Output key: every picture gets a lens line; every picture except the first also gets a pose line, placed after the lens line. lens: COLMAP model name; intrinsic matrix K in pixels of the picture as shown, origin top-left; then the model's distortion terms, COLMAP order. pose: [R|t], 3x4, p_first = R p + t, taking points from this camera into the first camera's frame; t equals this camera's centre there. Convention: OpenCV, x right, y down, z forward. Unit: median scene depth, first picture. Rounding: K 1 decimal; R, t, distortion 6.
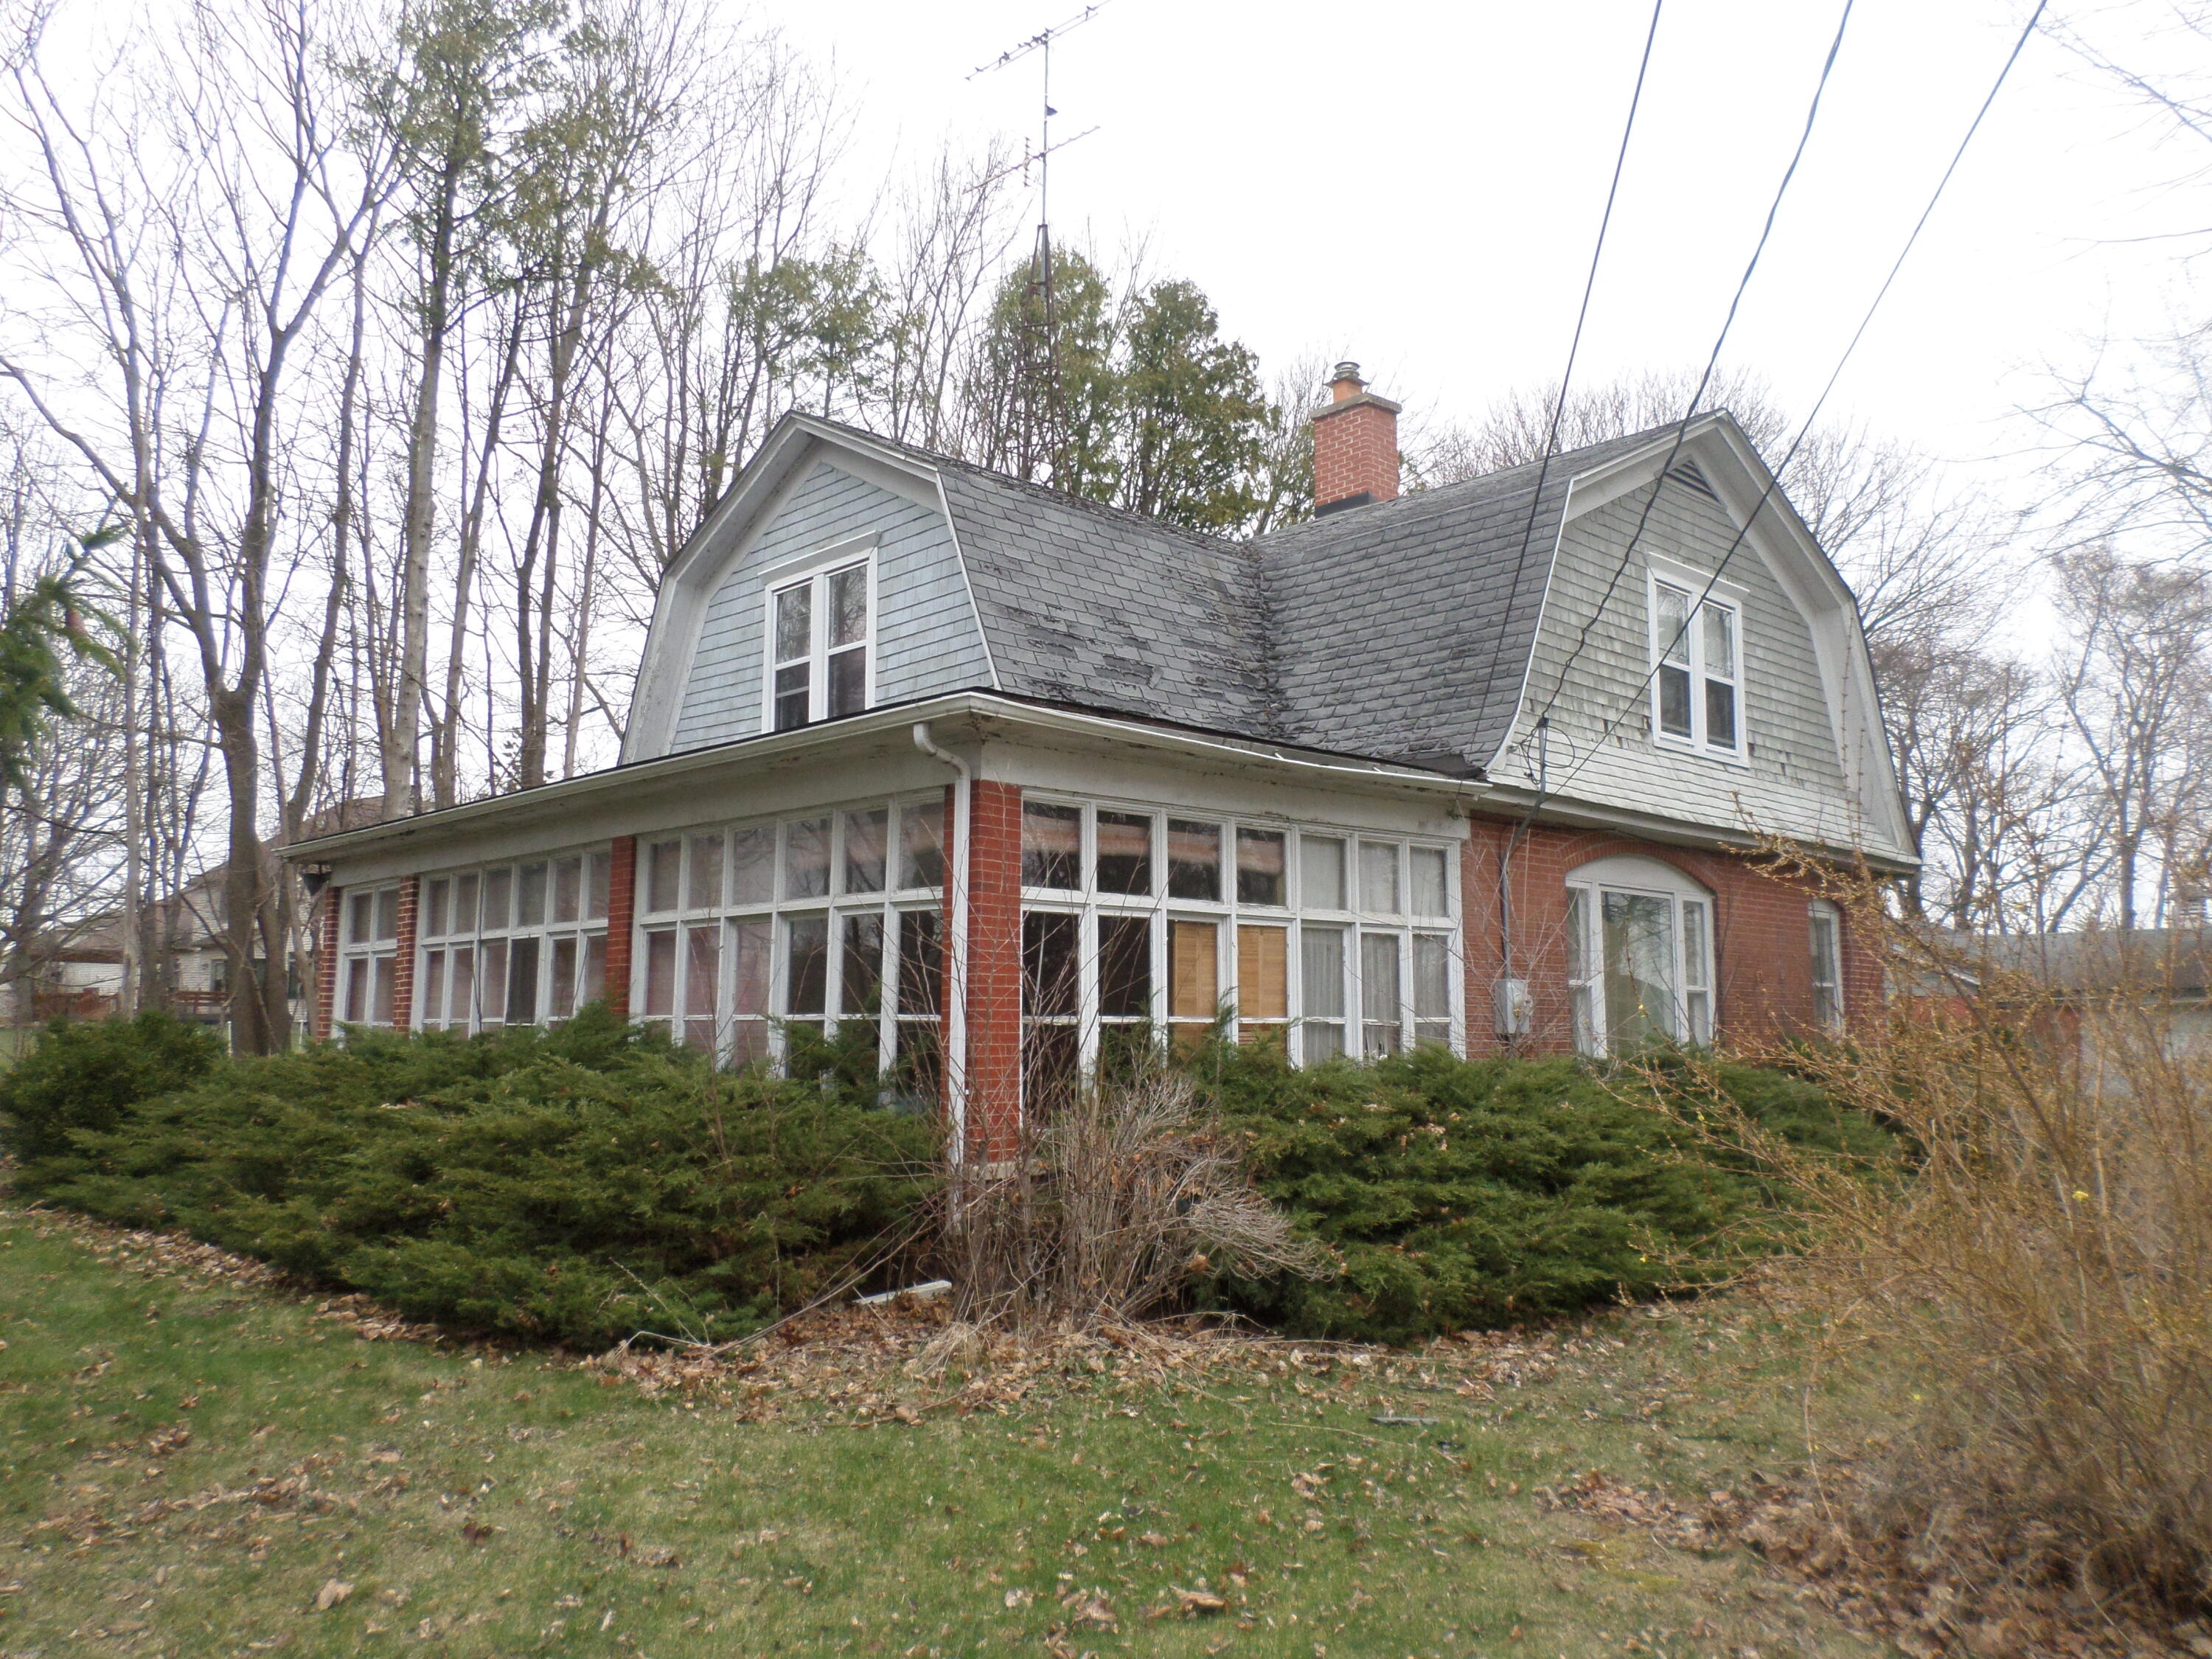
lens RADIAL K [[1608.9, 0, 1074.2], [0, 1608.9, 799.1], [0, 0, 1]] dist [0.060078, -0.098967]
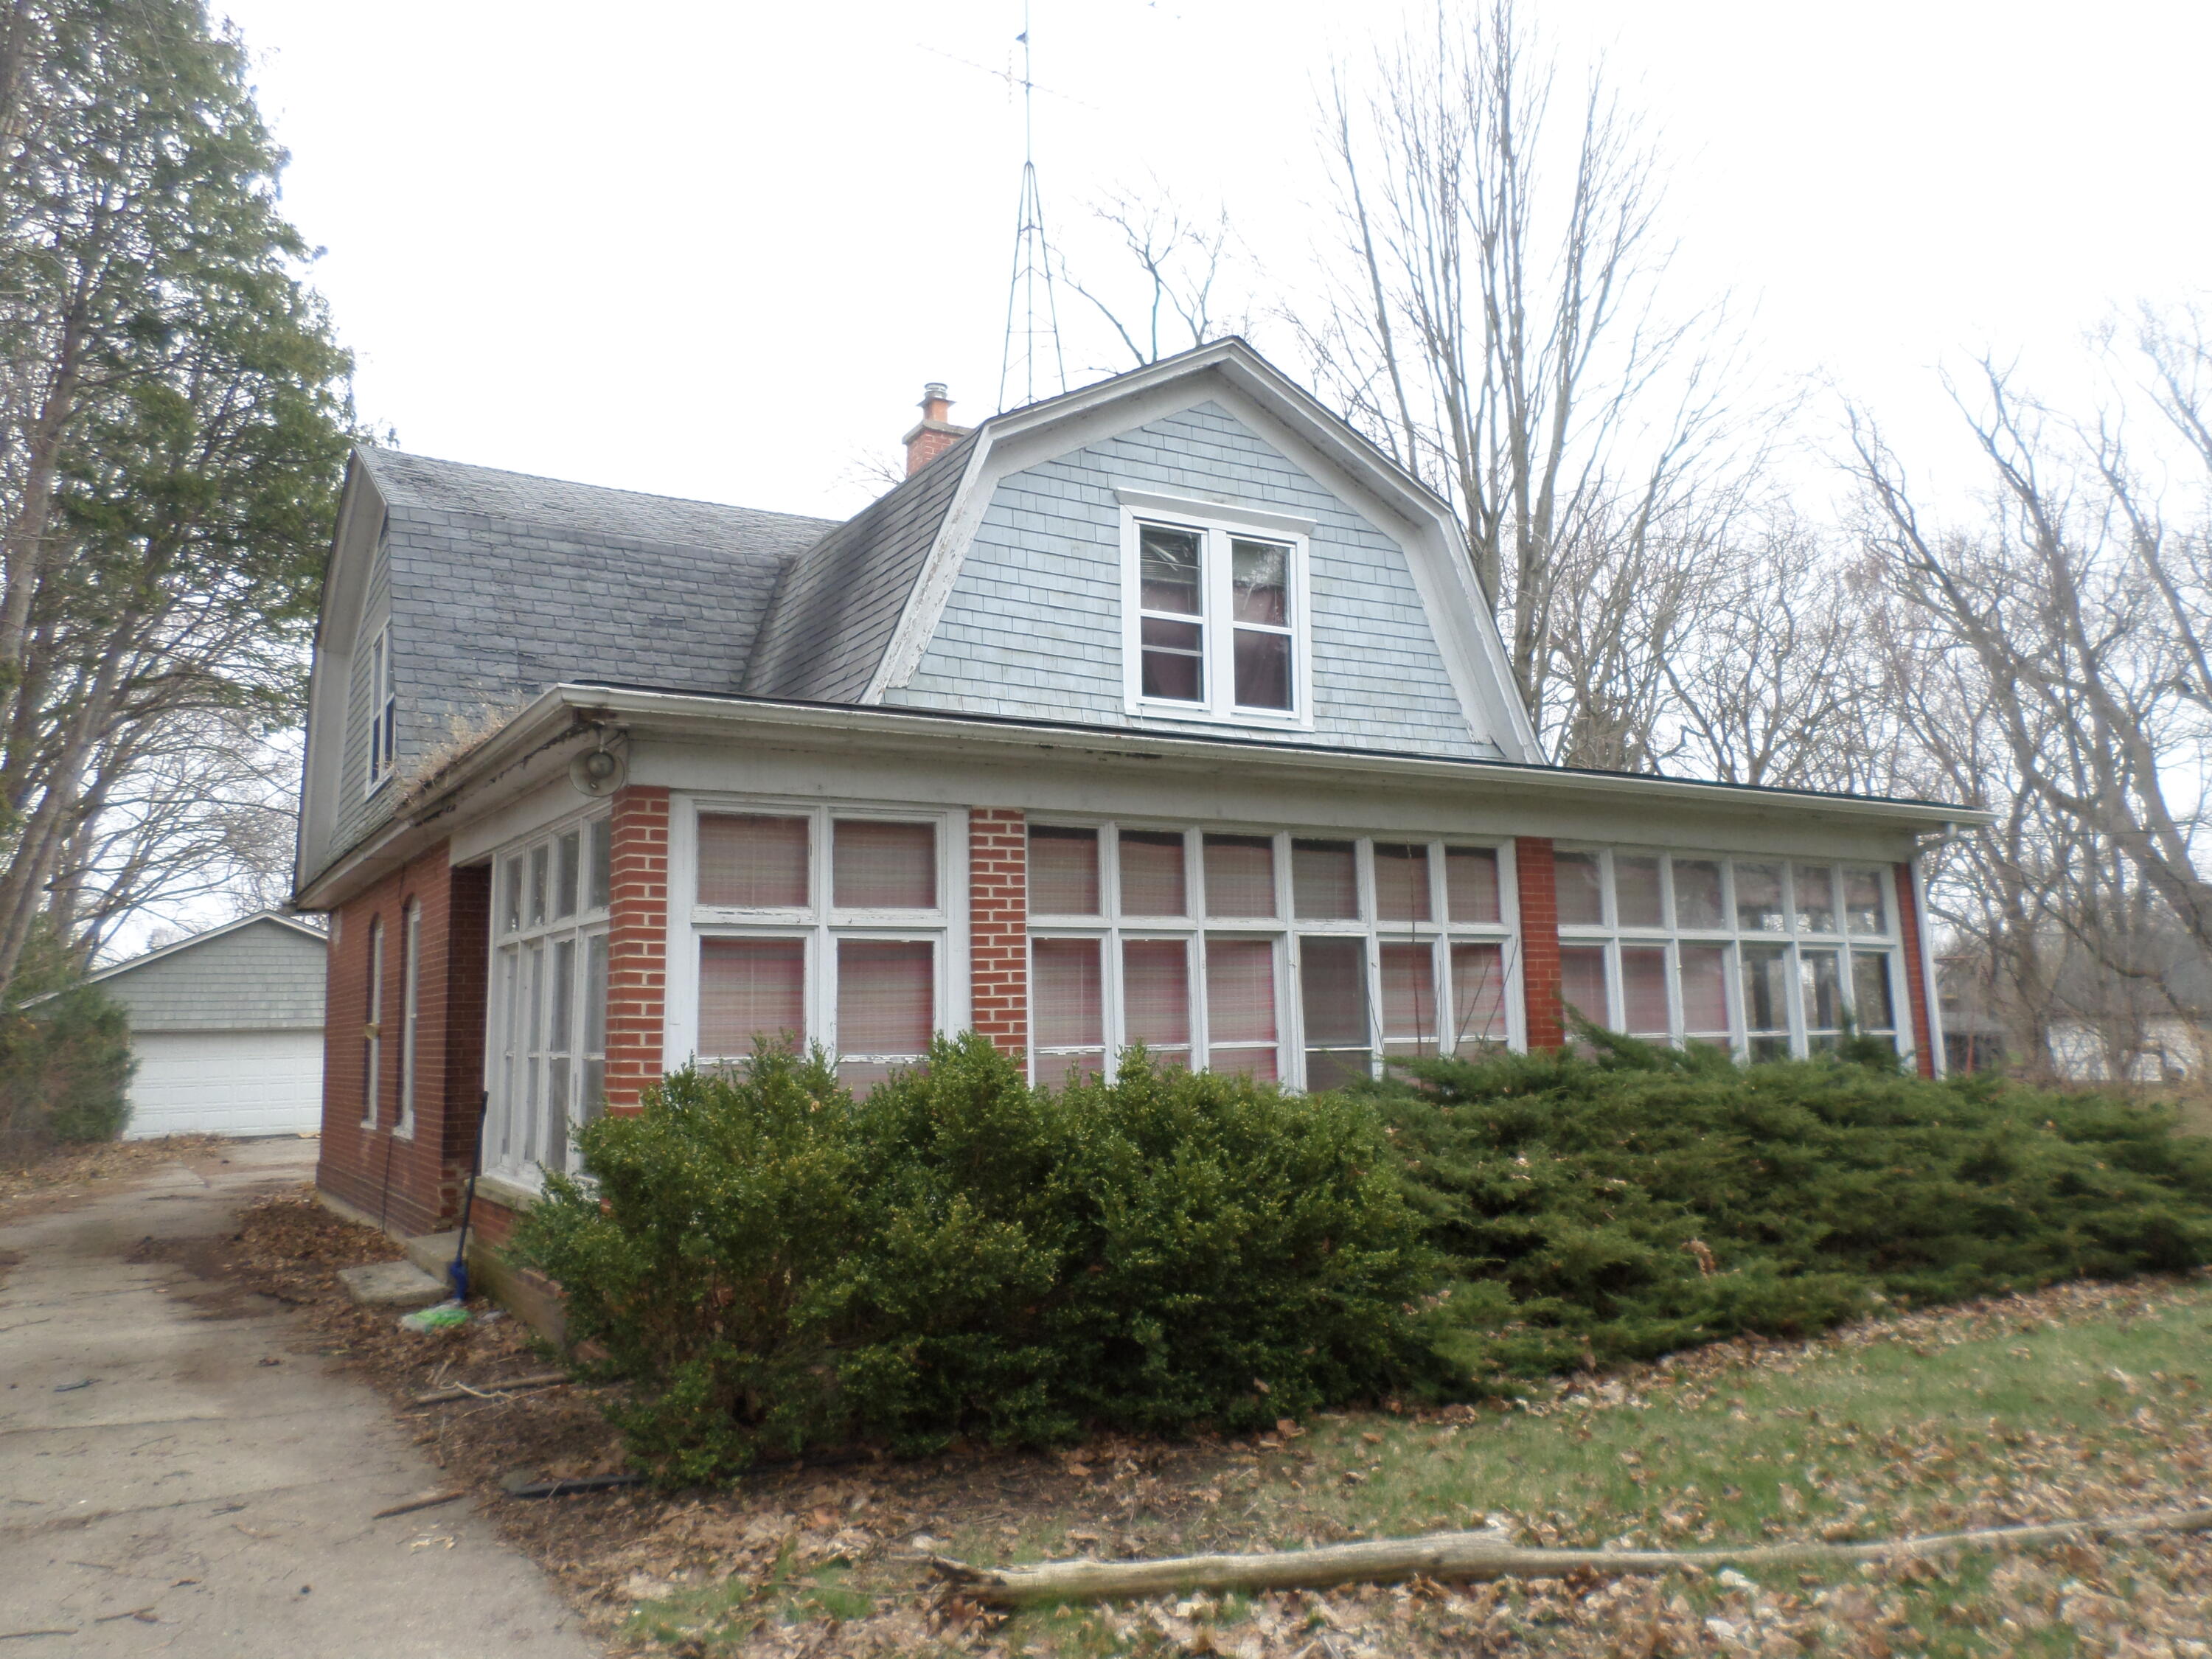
lens RADIAL K [[1661.2, 0, 1106.0], [0, 1661.2, 829.5], [0, 0, 1]] dist [-0.011929, -0.015173]
pose [[0.188986, 0.115248, 0.975193, -0.808159], [-0.104990, 0.989768, -0.096624, 0.087511], [-0.976351, -0.084125, 0.199152, 0.698287]]
